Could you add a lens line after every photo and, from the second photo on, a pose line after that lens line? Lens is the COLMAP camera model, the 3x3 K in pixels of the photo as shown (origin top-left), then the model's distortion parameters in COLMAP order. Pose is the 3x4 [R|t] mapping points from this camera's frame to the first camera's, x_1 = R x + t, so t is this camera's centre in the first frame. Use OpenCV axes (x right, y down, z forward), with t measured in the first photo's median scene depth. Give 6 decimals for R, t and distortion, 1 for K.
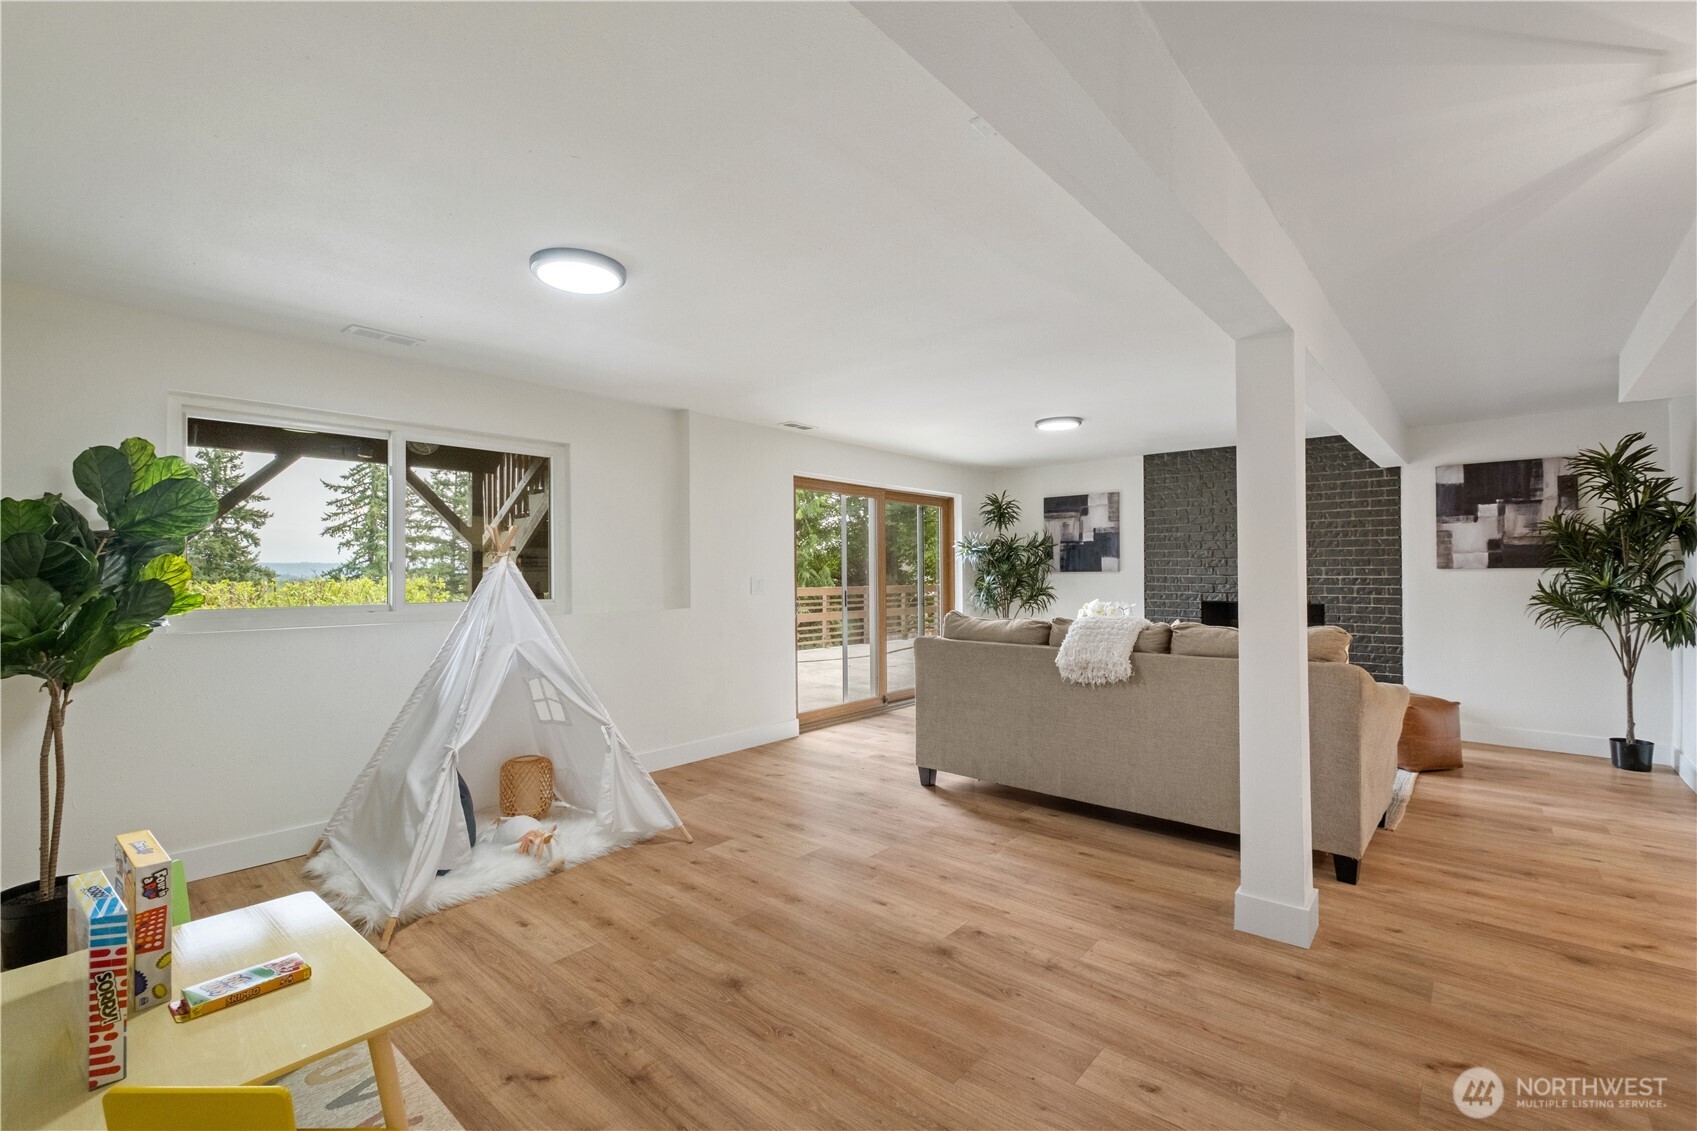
lens RADIAL K [[748.1, 0, 848.5], [0, 748.1, 565.5], [0, 0, 1]] dist [-0.000177, -0.000872]
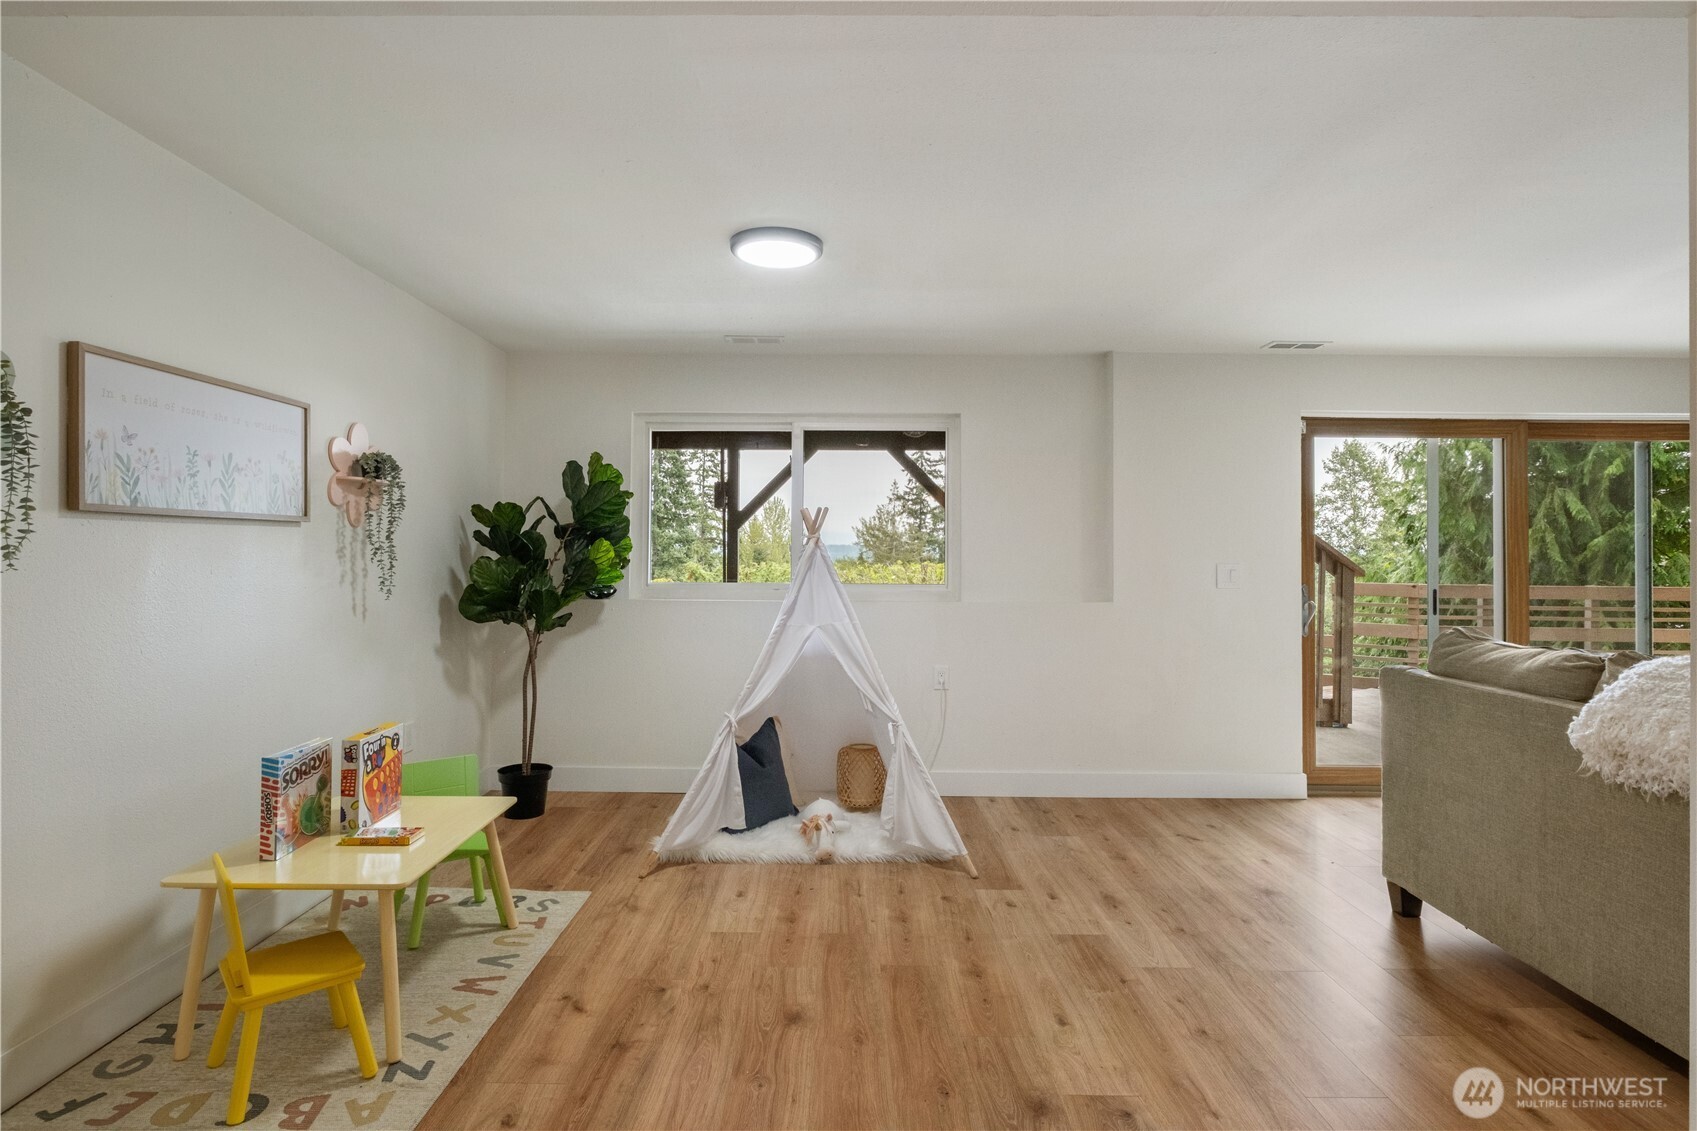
lens RADIAL K [[897.5, 0, 848.5], [0, 897.5, 565.5], [0, 0, 1]] dist [0.004439, 0.000004]
pose [[0.646288, 0.014574, -0.762955, 0.480957], [-0.003381, 0.999862, 0.016236, 0.004258], [0.763086, -0.007914, 0.646248, 0.254367]]
